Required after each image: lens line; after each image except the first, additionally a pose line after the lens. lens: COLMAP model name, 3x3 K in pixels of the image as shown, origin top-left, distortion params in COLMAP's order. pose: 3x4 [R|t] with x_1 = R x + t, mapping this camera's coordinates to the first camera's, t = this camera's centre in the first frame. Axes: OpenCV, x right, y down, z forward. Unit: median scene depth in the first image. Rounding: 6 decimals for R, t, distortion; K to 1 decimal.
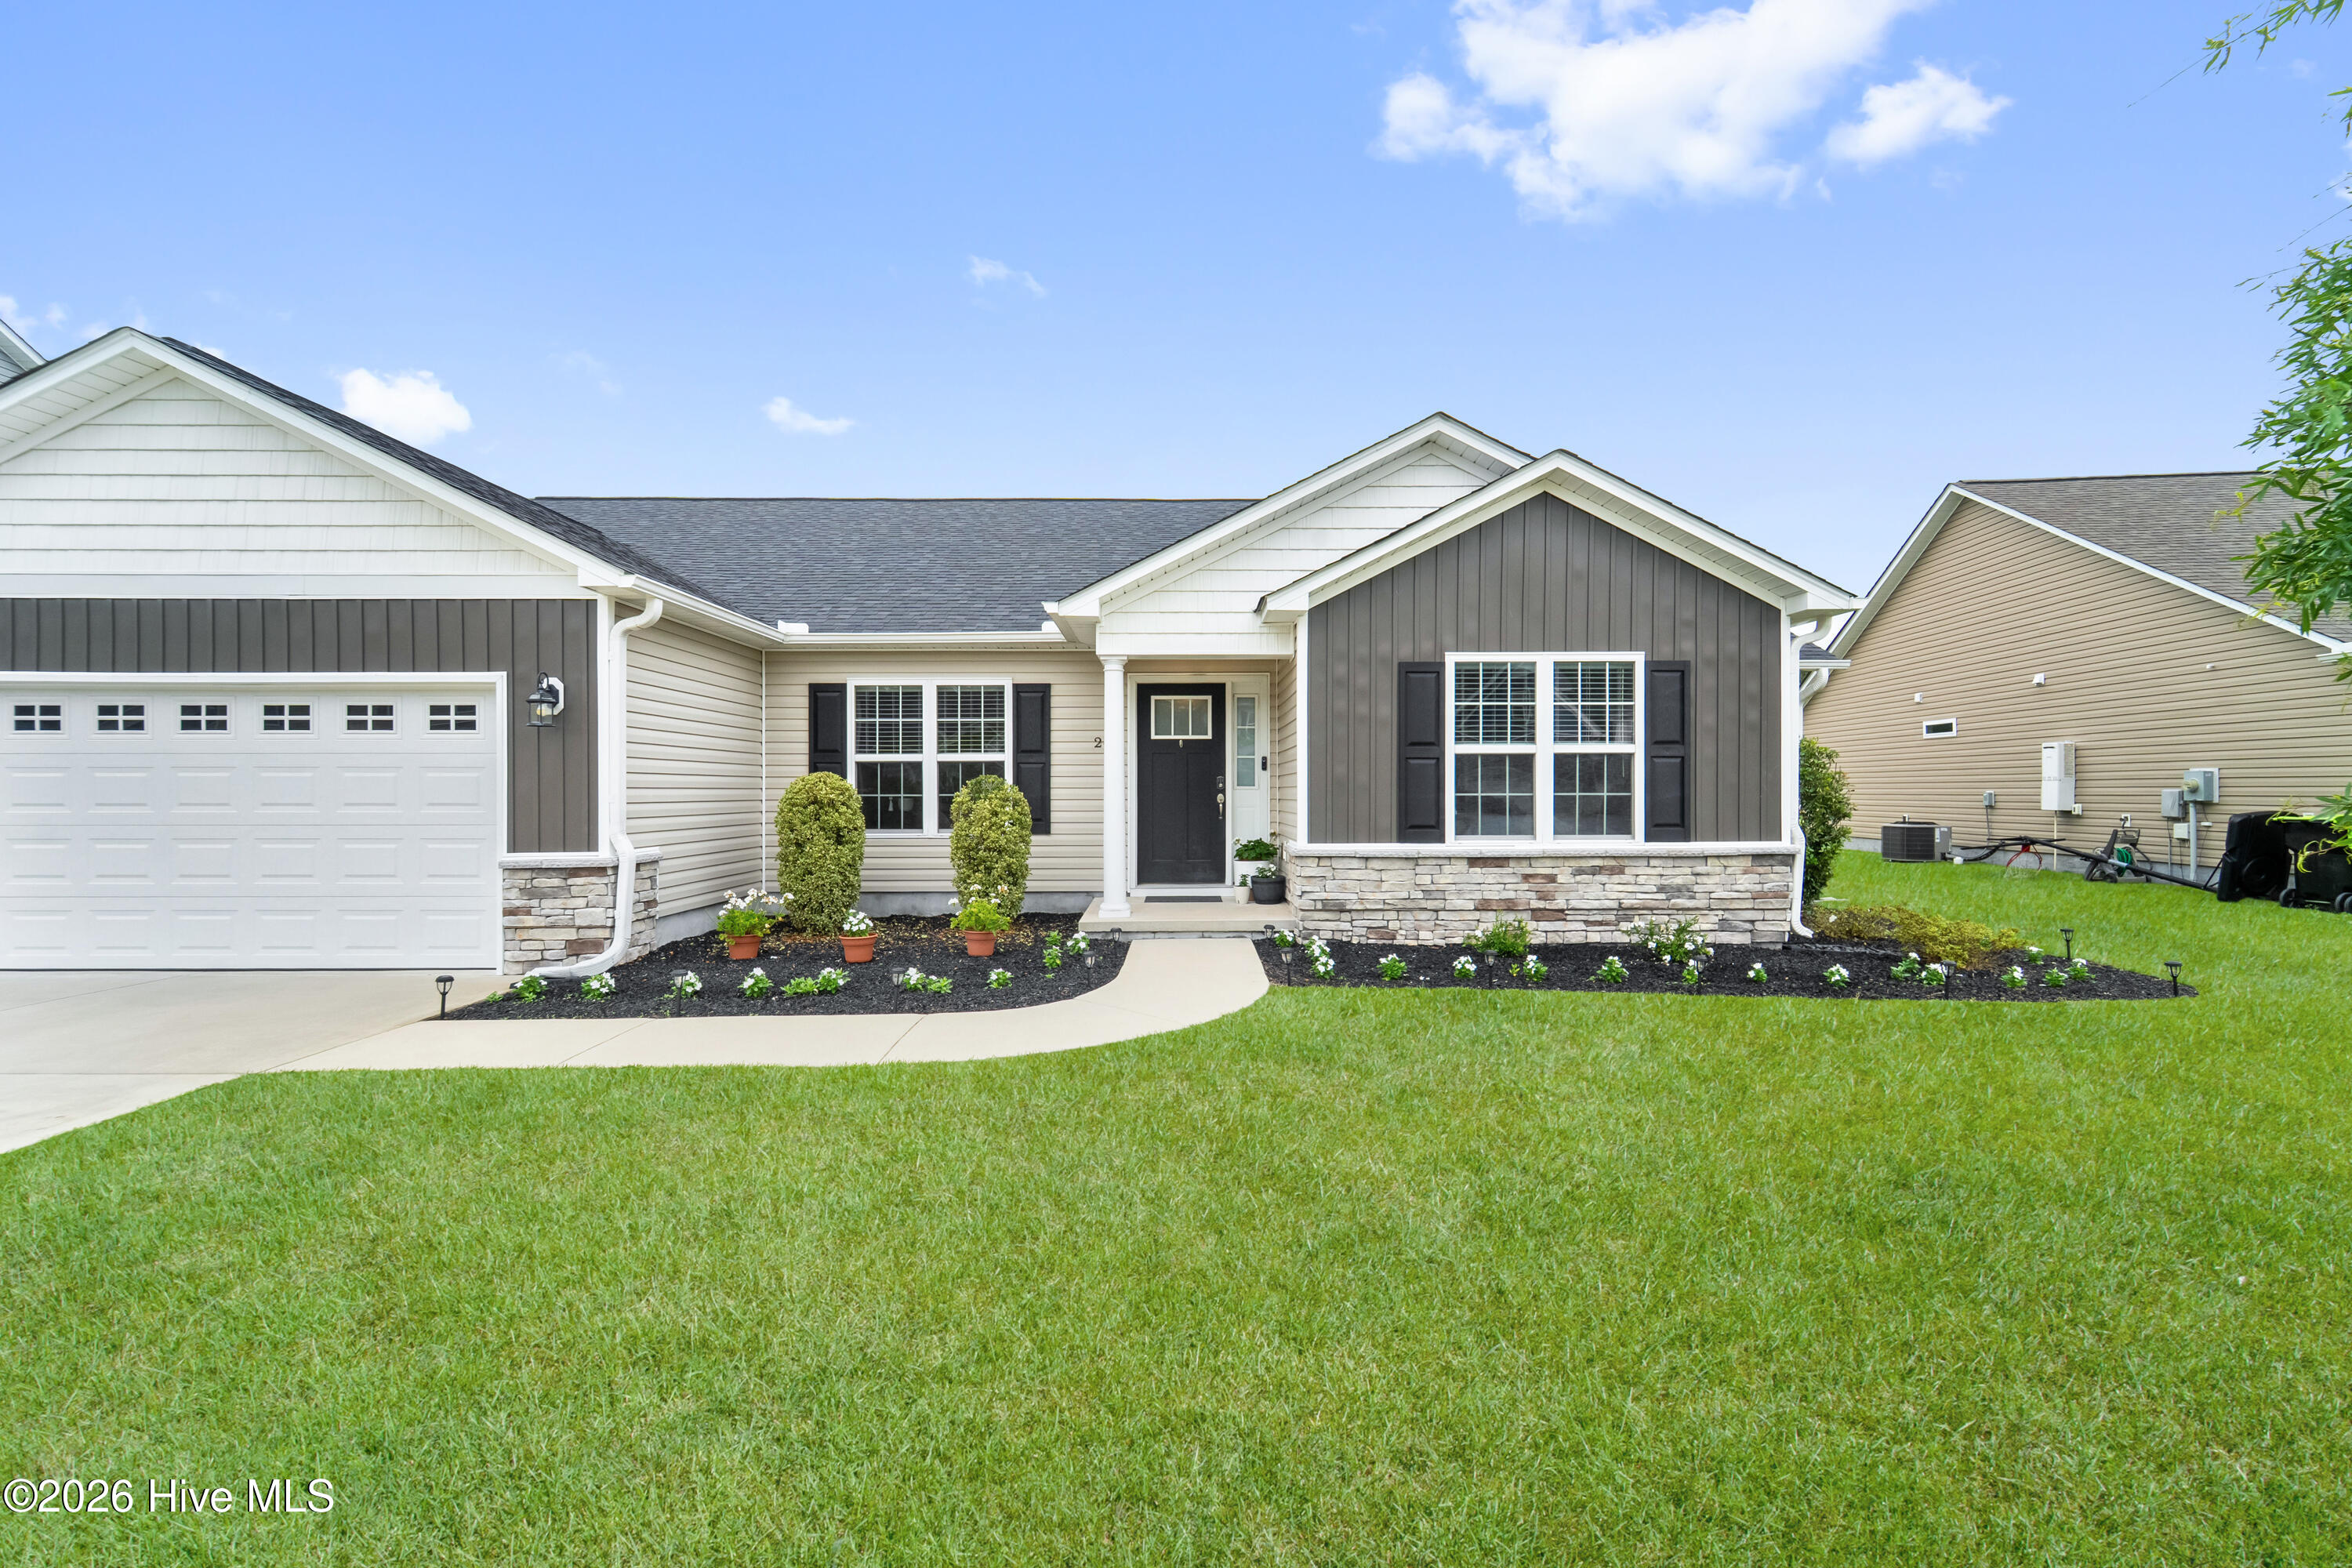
lens RADIAL K [[960.2, 0, 1176.7], [0, 960.2, 772.1], [0, 0, 1]] dist [0.001591, -0.000214]
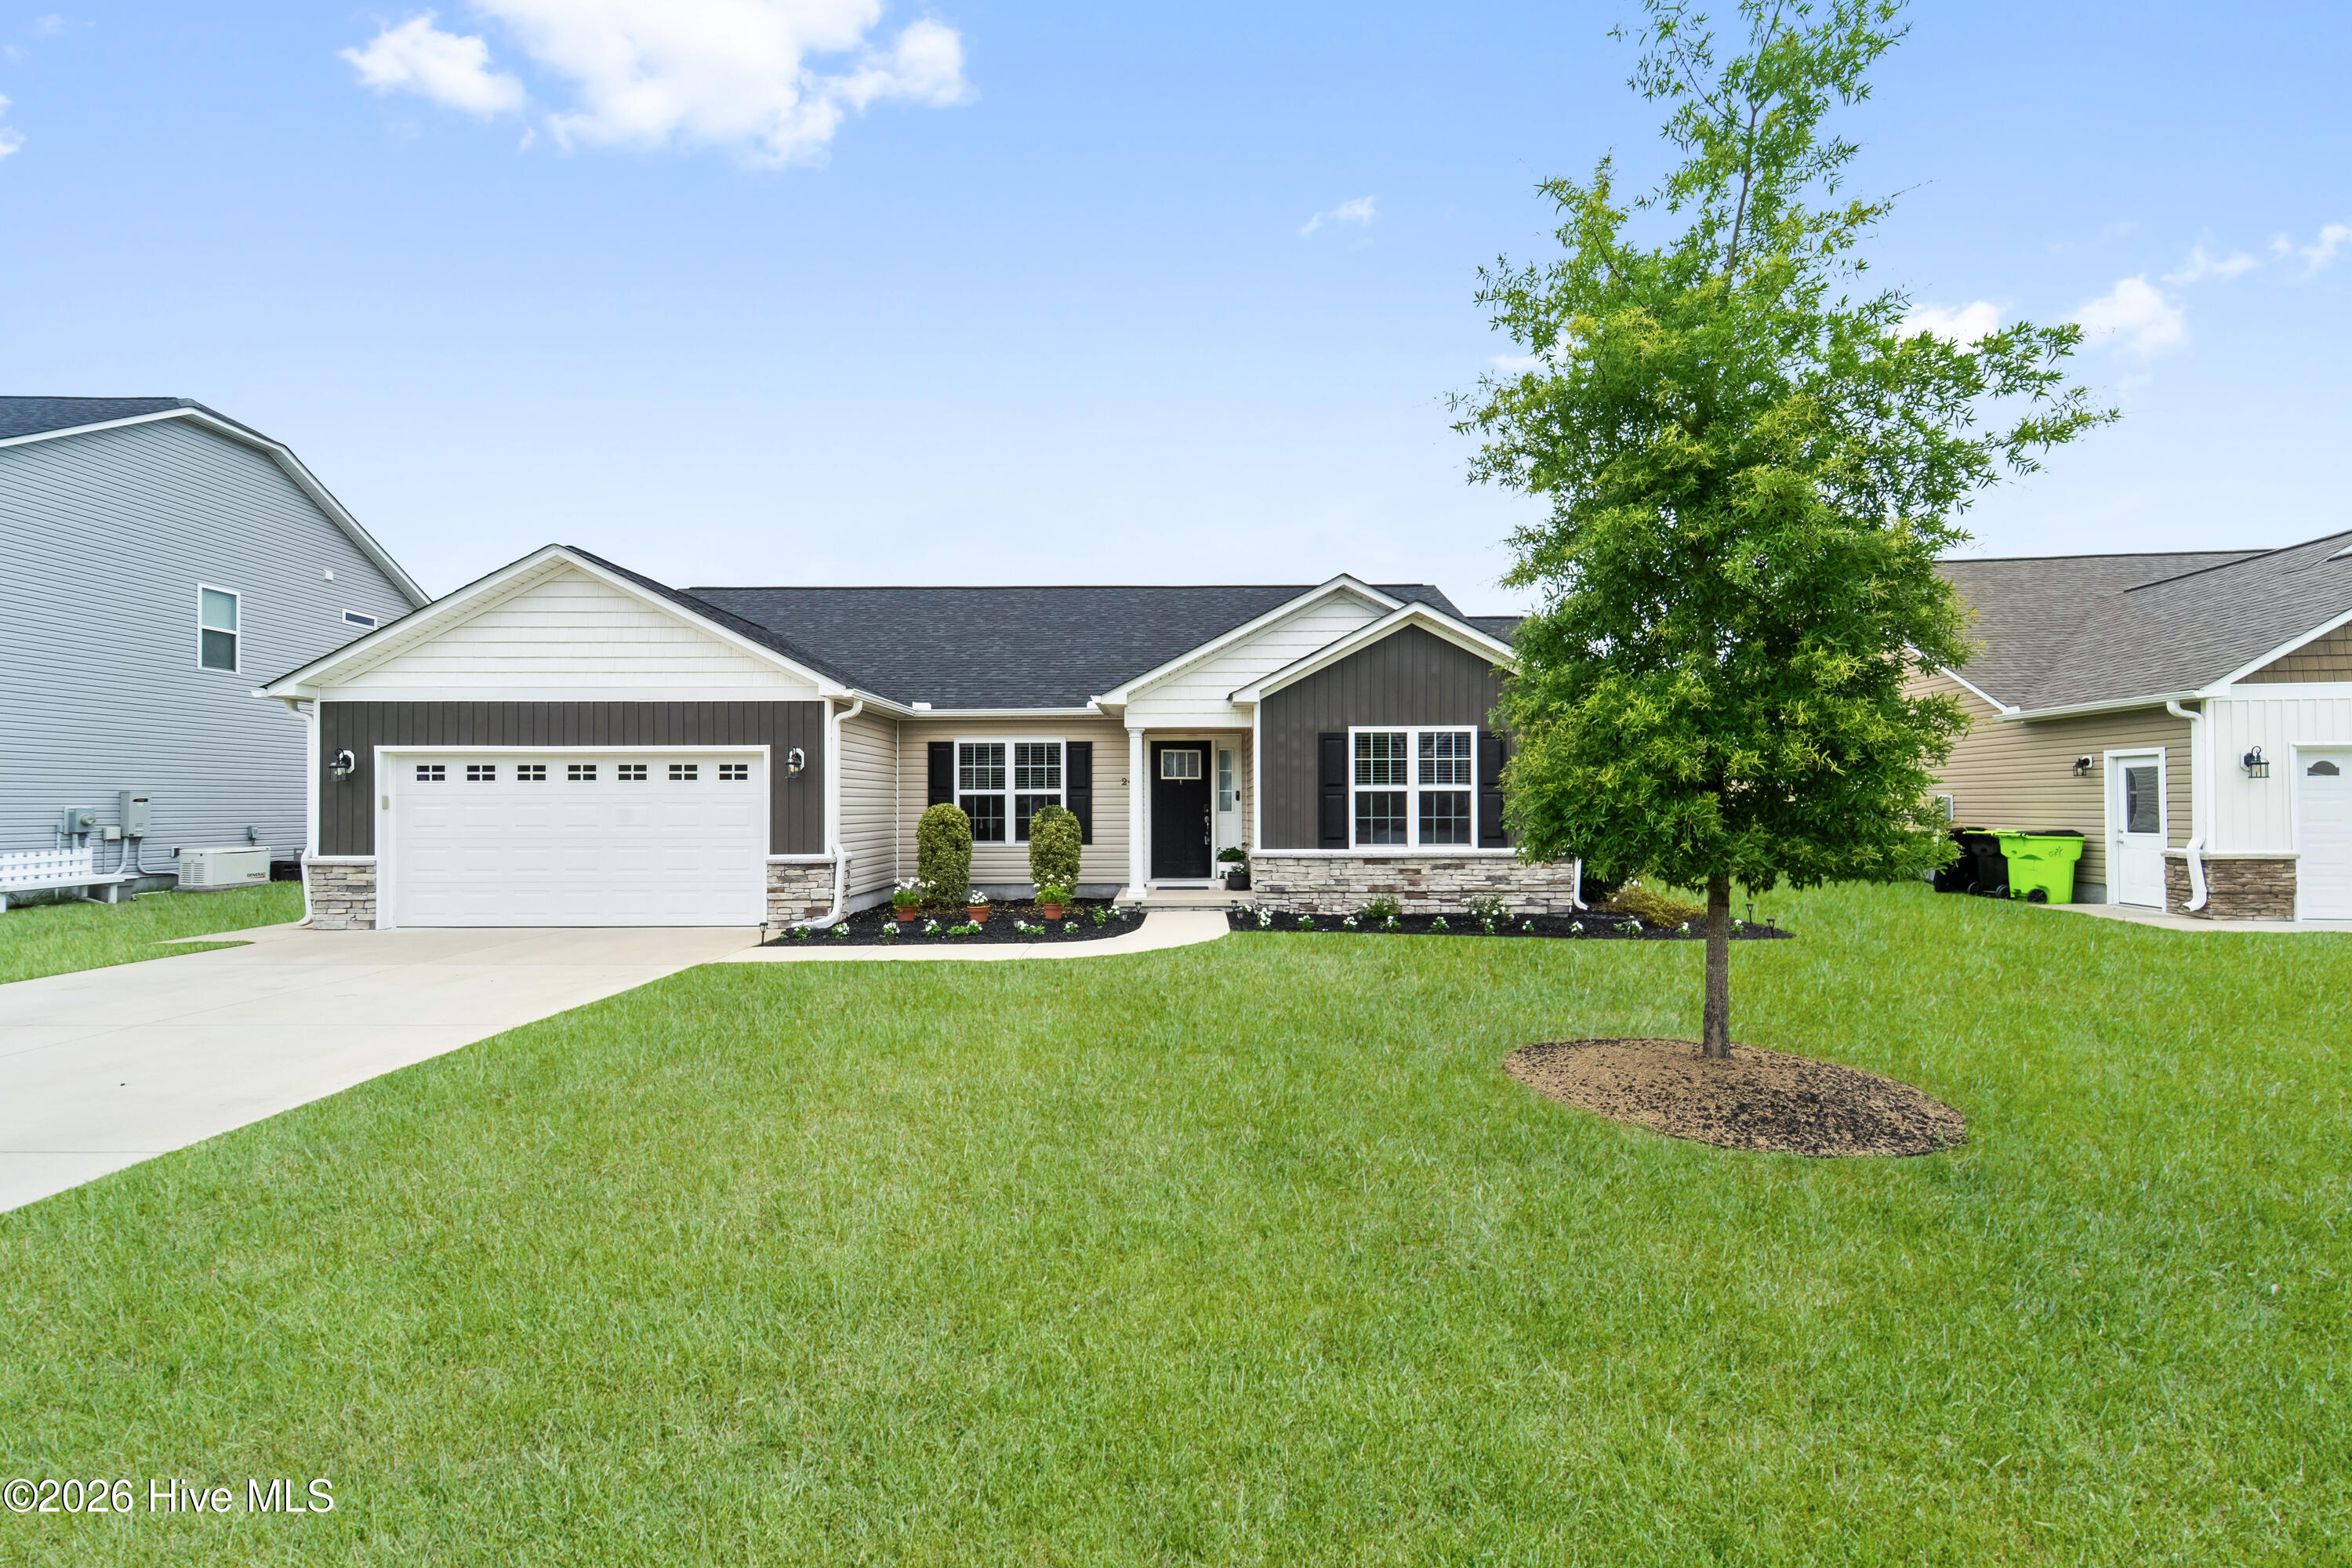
lens RADIAL K [[960.2, 0, 1176.7], [0, 960.2, 772.1], [0, 0, 1]] dist [0.001591, -0.000214]
pose [[0.999900, -0.002358, -0.013931, 0.021884], [0.002123, 0.999855, -0.016904, -0.024797], [0.013969, 0.016873, 0.999760, -0.558374]]
